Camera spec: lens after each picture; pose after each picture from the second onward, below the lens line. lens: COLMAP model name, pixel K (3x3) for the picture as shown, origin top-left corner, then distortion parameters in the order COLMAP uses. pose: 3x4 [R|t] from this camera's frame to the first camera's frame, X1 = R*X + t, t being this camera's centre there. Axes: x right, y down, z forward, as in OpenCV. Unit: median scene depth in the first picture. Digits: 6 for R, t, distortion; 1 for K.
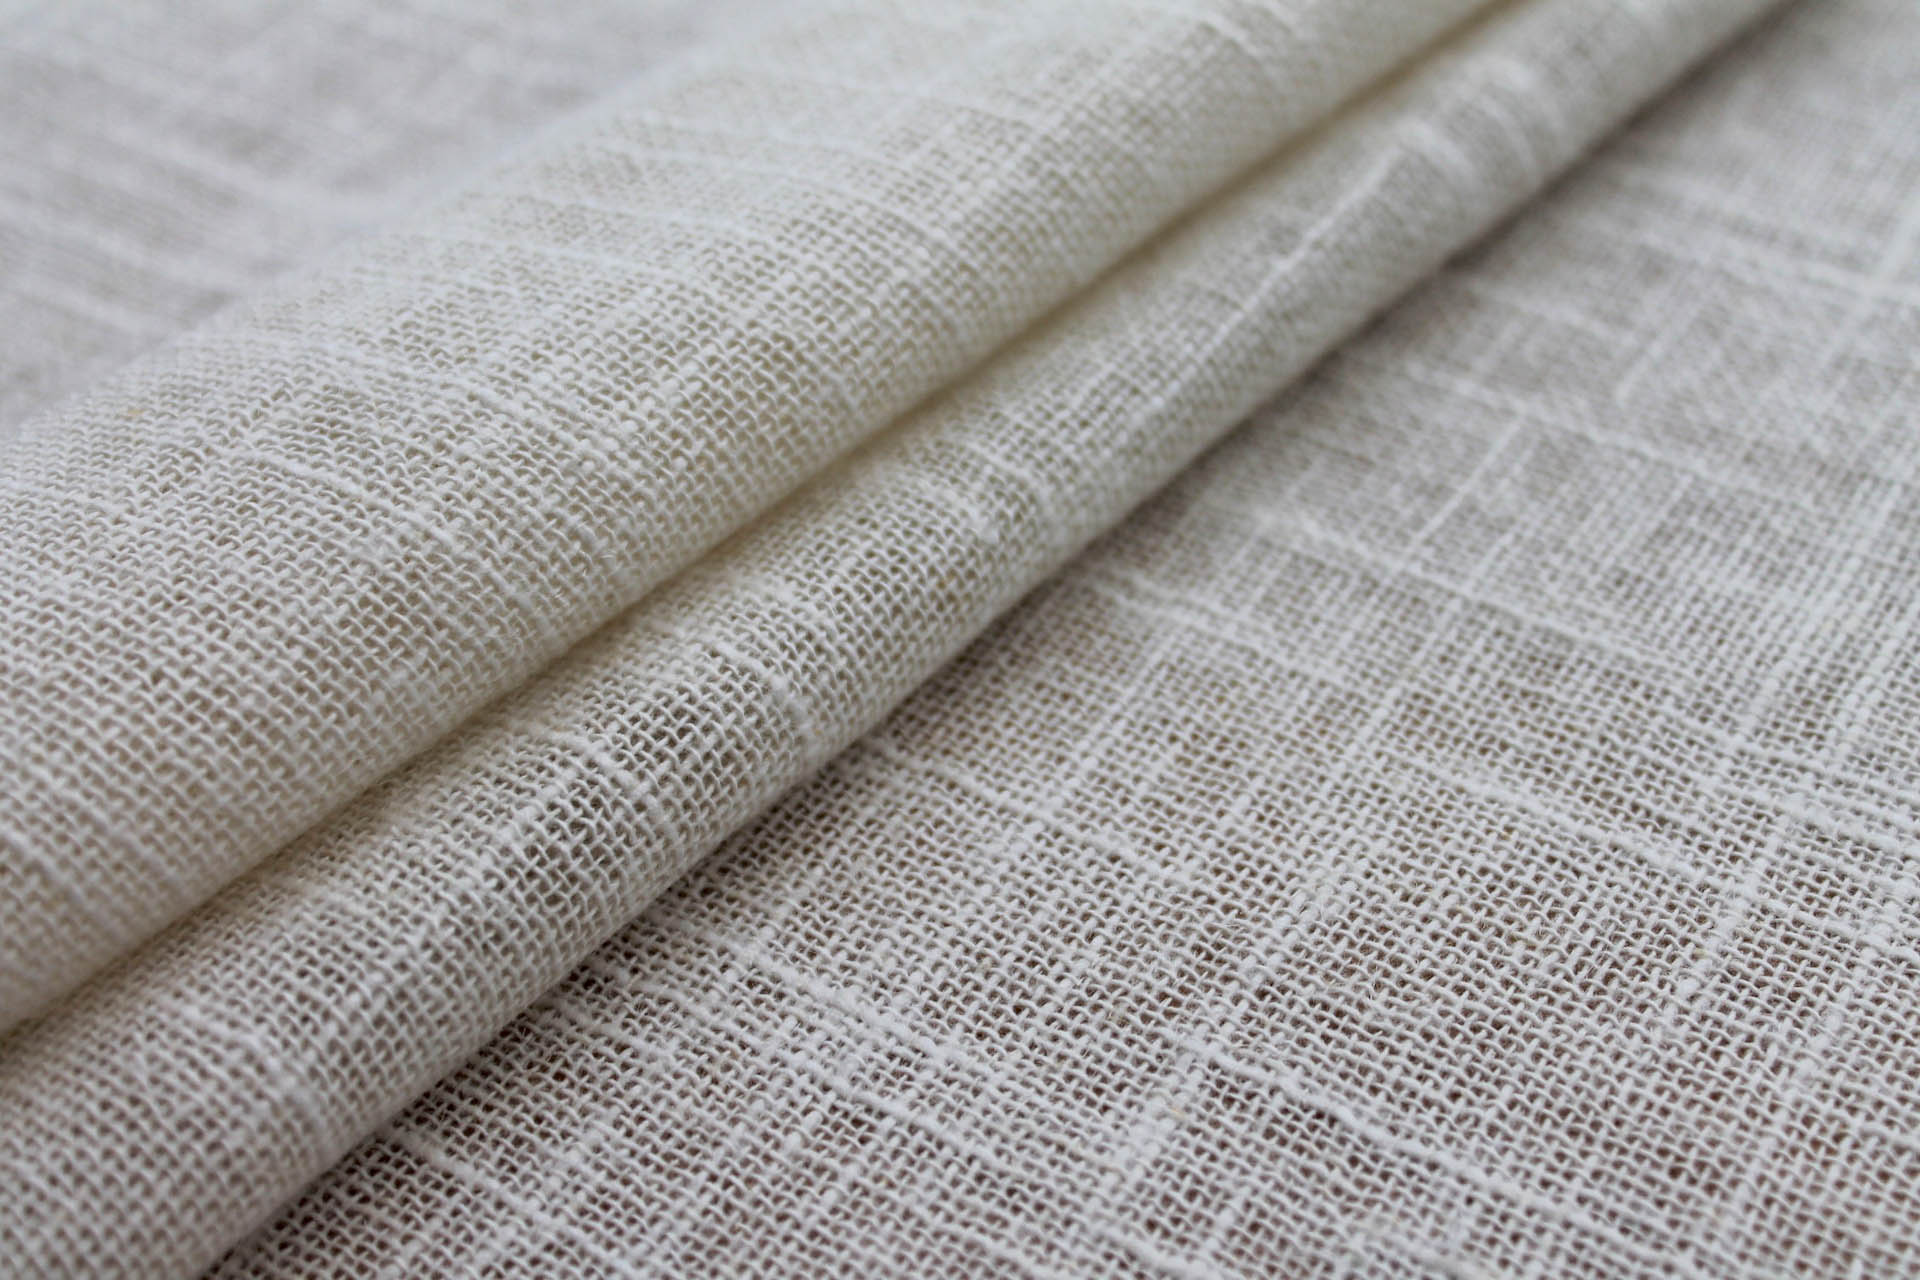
lens RADIAL K [[2983.7, 0, 949.8], [0, 2983.7, 643.5], [0, 0, 1]] dist [-0.021658, 0.000000]
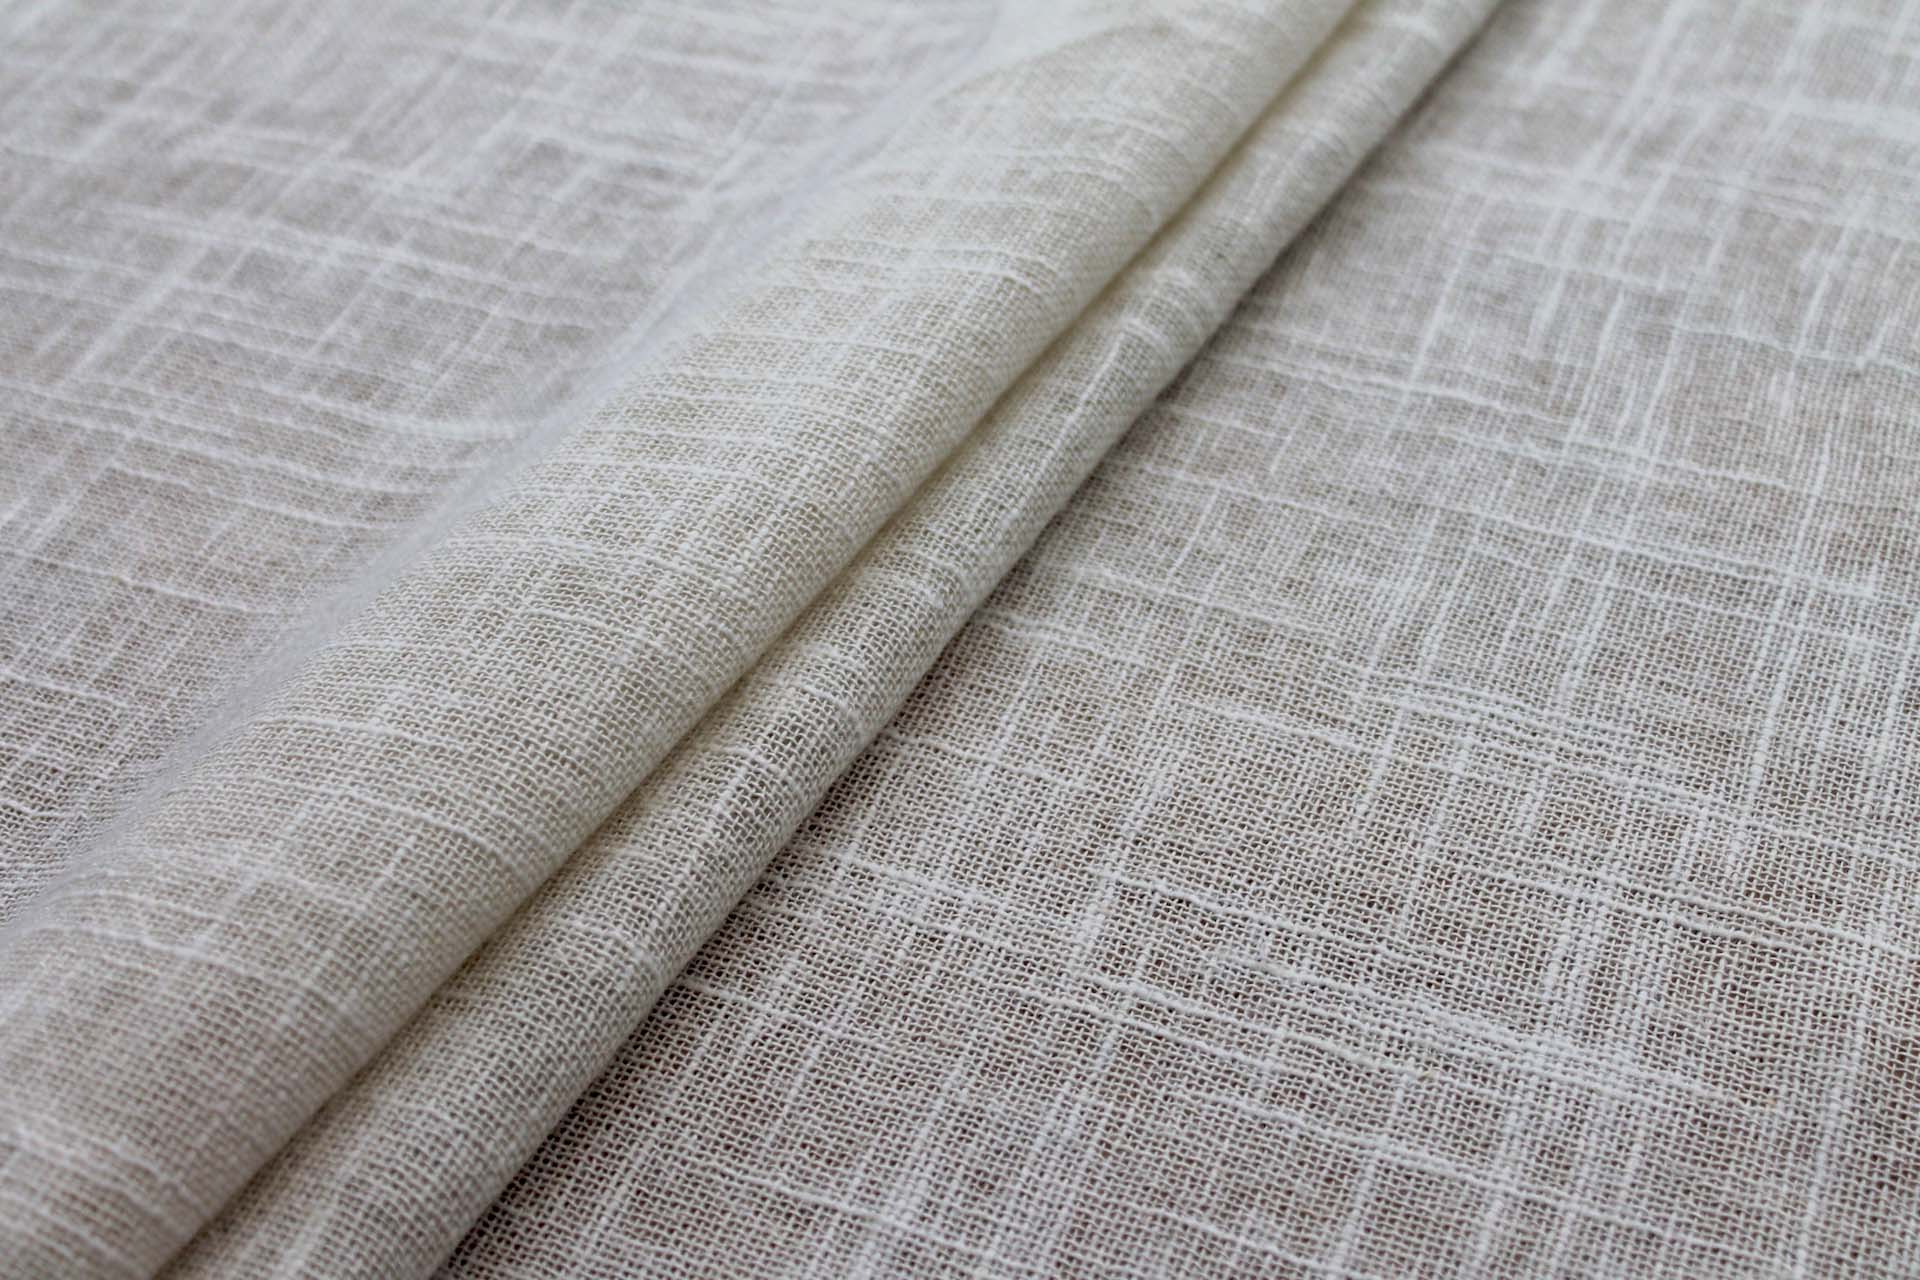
lens RADIAL K [[2983.7, 0, 963.8], [0, 2983.7, 639.3], [0, 0, 1]] dist [-0.021658, 0.000000]
pose [[0.981536, -0.118160, 0.150416, -0.249638], [0.116019, 0.992982, 0.022964, -0.057350], [-0.152074, -0.005089, 0.988356, -0.755622]]
